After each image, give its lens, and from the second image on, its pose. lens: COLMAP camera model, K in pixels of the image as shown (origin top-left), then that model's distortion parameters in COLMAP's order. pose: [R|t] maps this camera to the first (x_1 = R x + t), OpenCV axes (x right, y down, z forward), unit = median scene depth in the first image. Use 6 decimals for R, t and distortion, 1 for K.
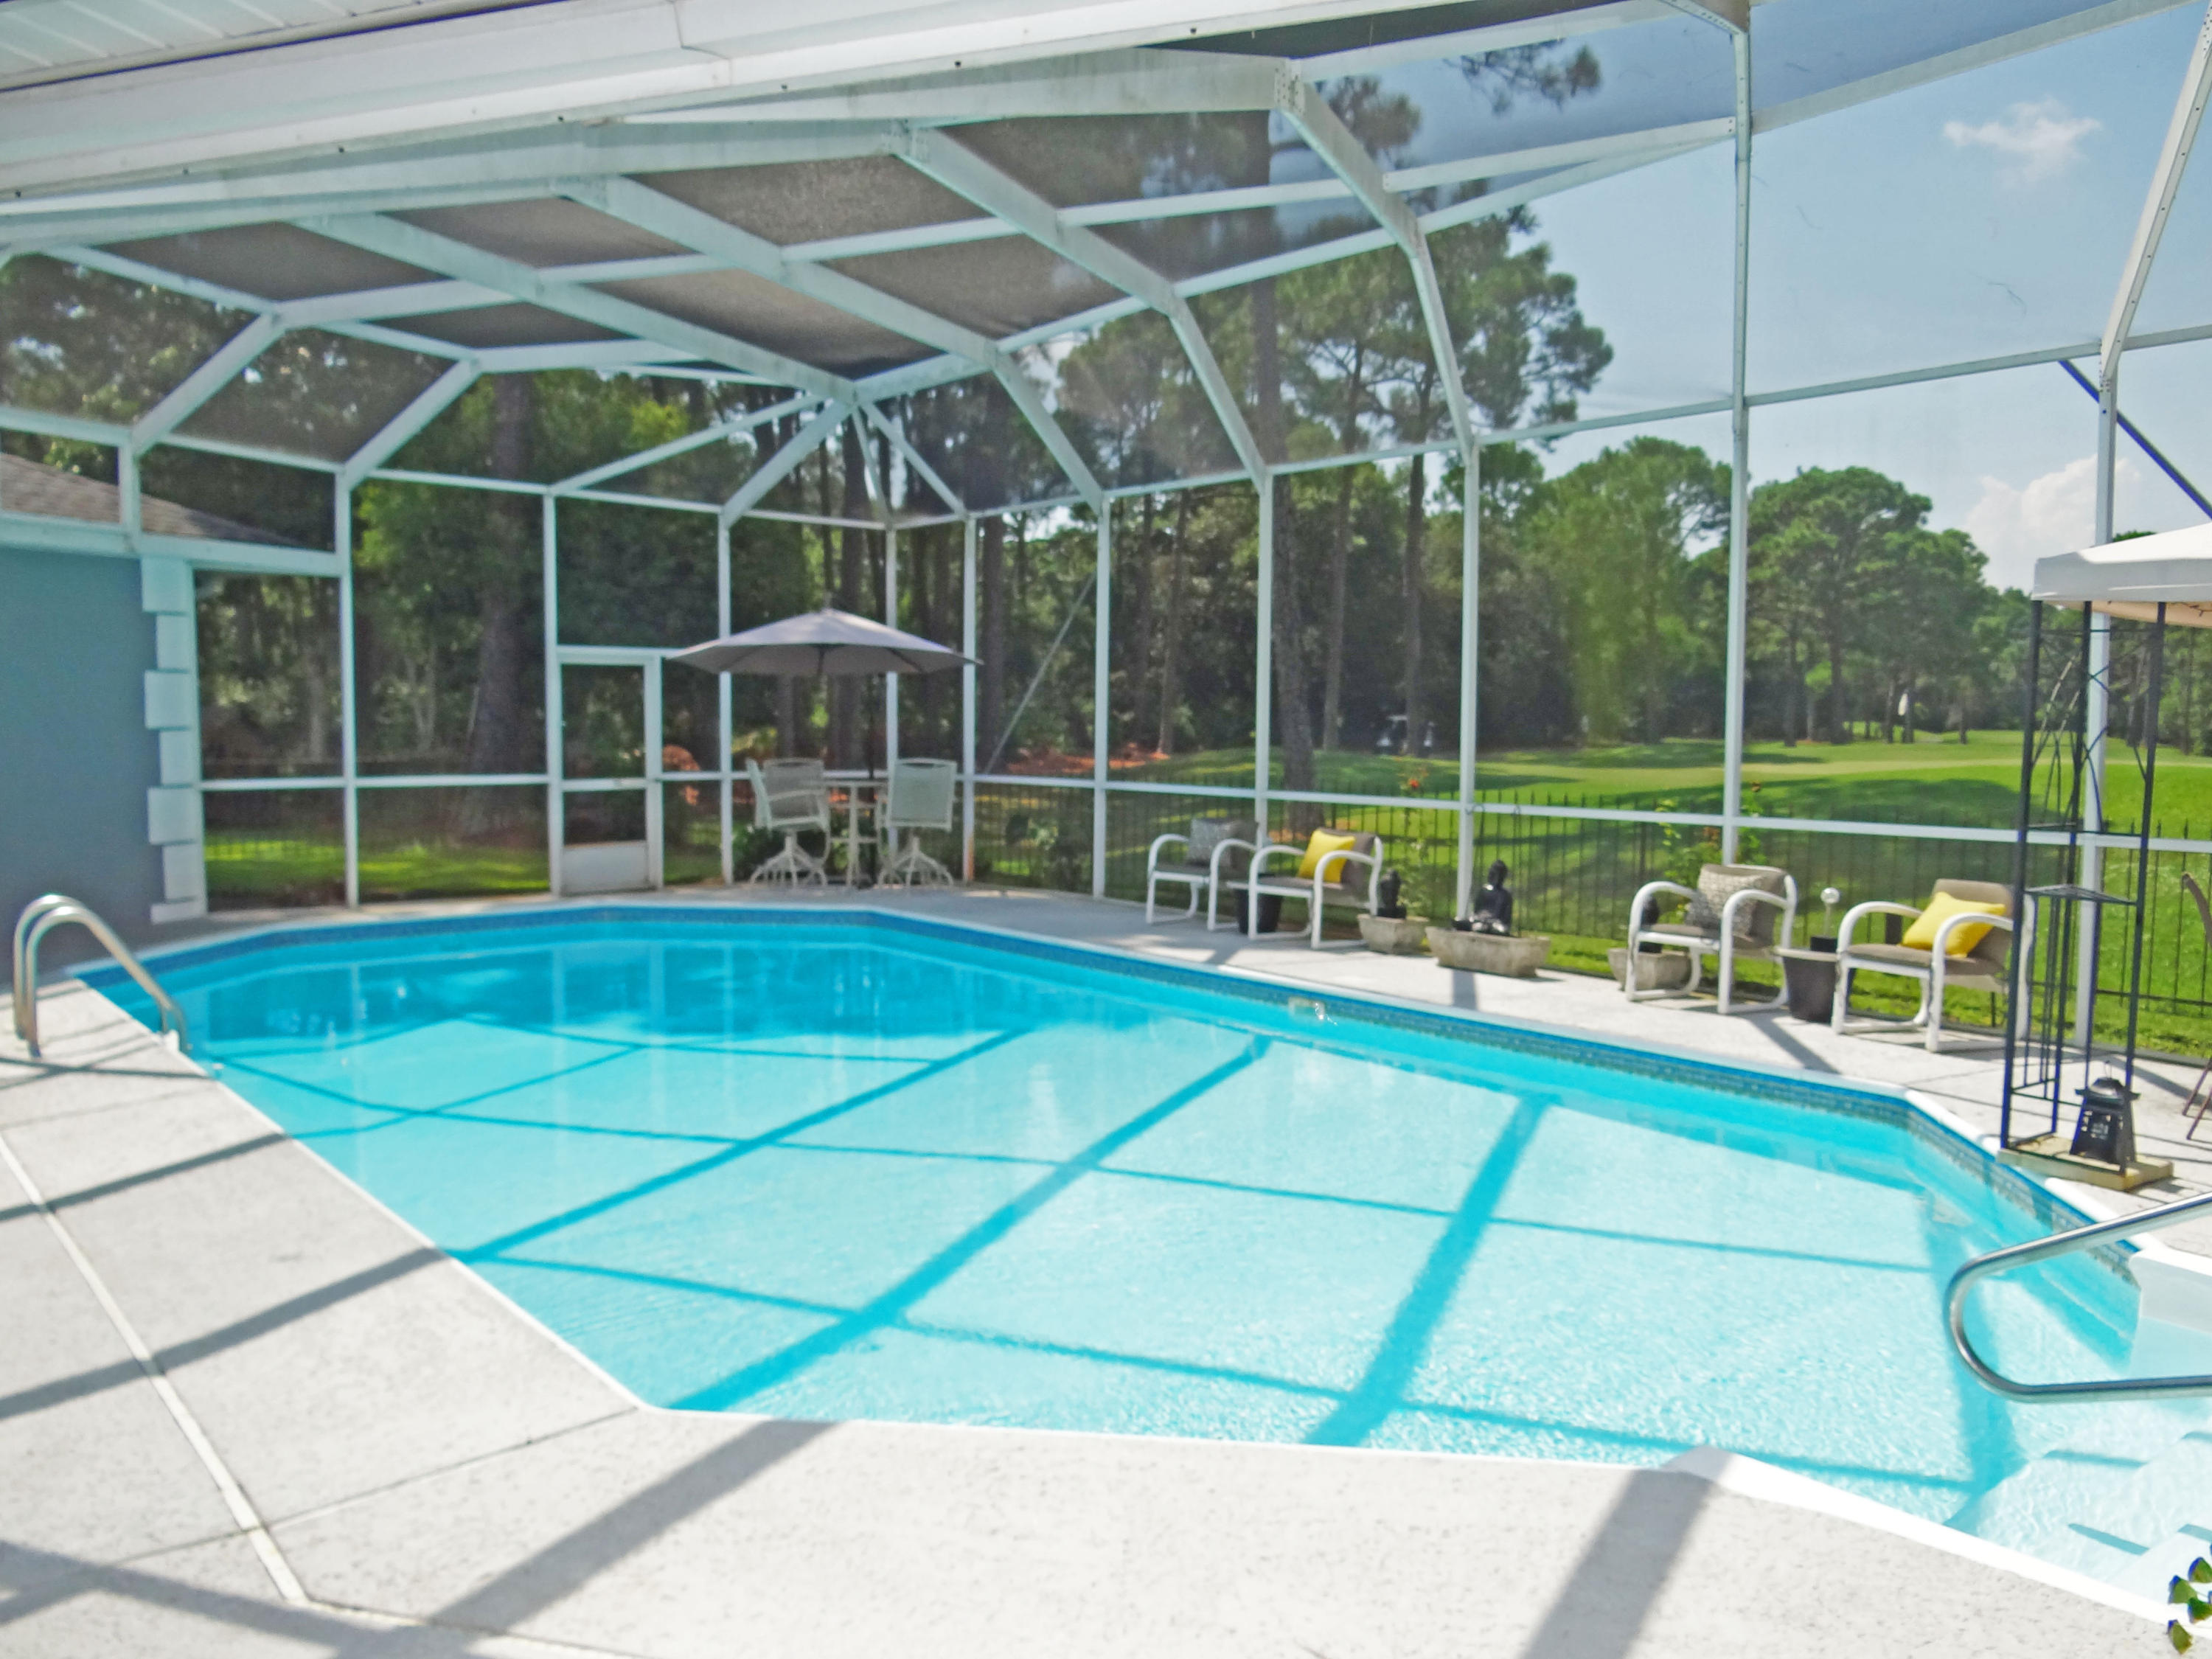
lens RADIAL K [[1732.1, 0, 1109.9], [0, 1732.1, 811.6], [0, 0, 1]] dist [-0.003775, 0.002551]
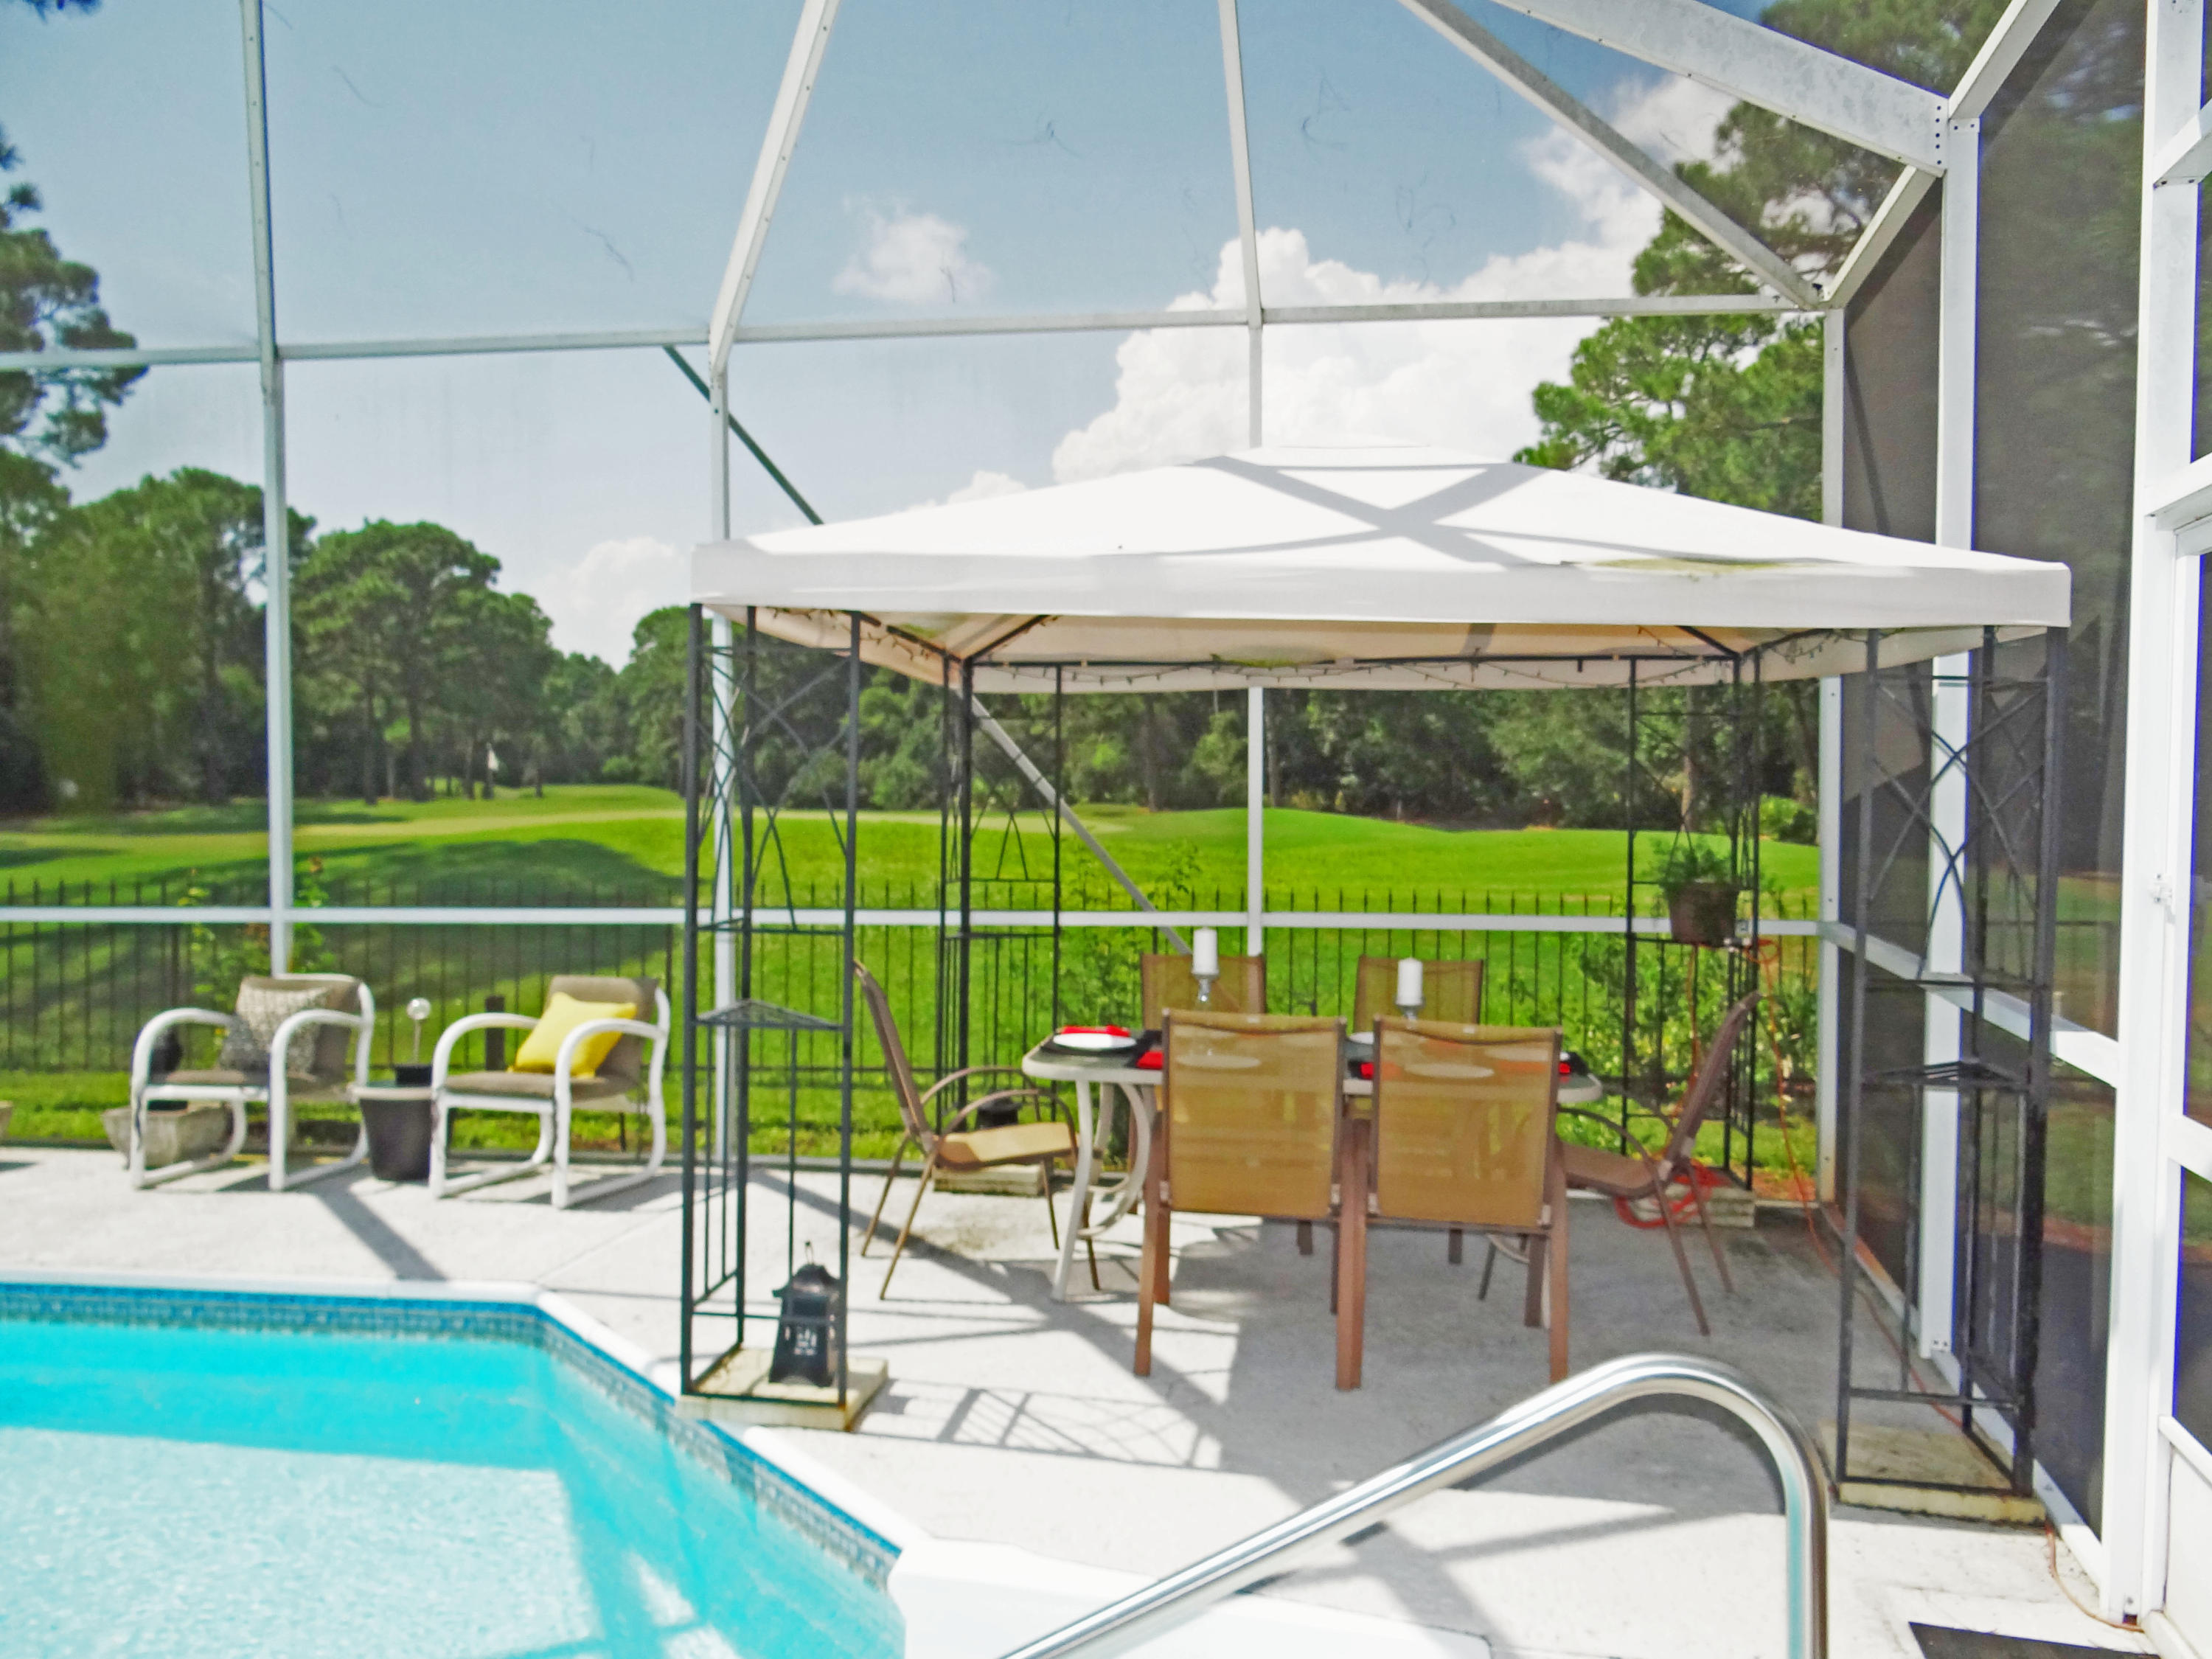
lens RADIAL K [[1732.1, 0, 1109.9], [0, 1732.1, 811.6], [0, 0, 1]] dist [-0.003775, 0.002551]
pose [[0.712798, -0.025012, 0.700923, 0.015751], [0.048033, 0.998758, -0.013206, -0.002017], [-0.699722, 0.043081, 0.713115, 0.037557]]
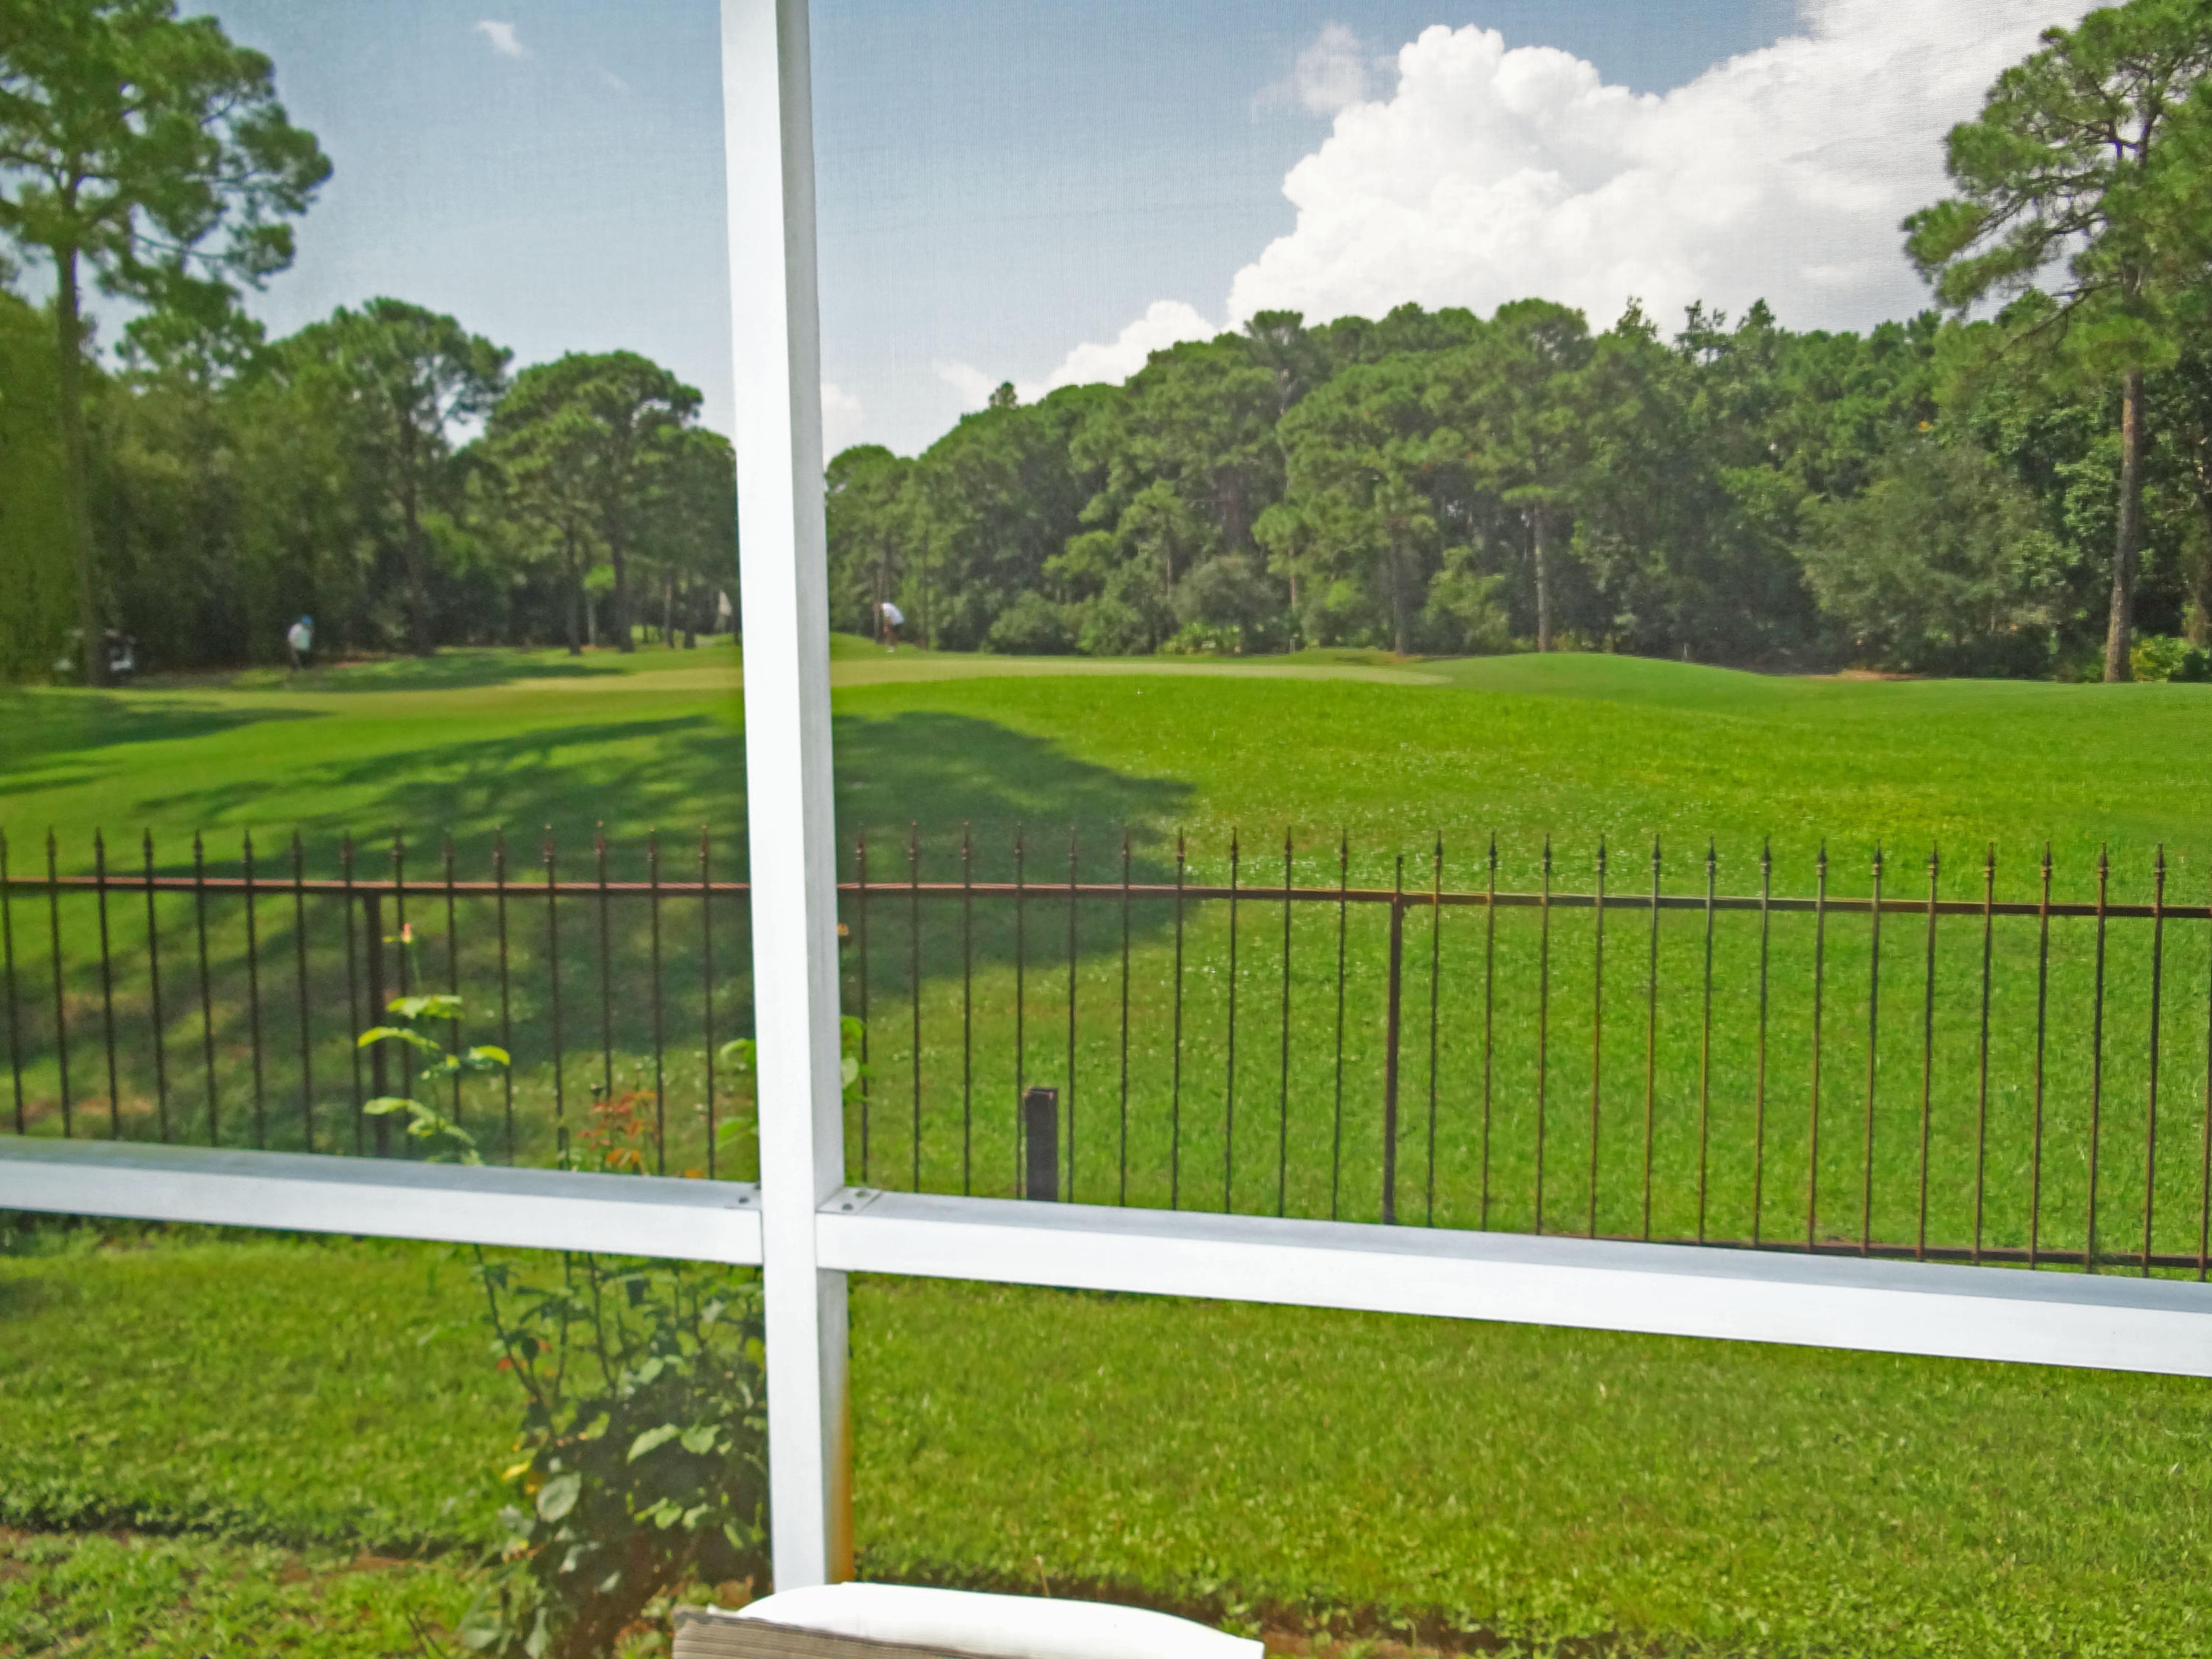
lens RADIAL K [[1732.1, 0, 1109.9], [0, 1732.1, 811.6], [0, 0, 1]] dist [-0.003775, 0.002551]
pose [[0.778579, -0.086066, 0.621617, 0.049066], [0.052885, 0.996026, 0.071665, -0.007769], [-0.625315, -0.022922, 0.780036, 0.148934]]
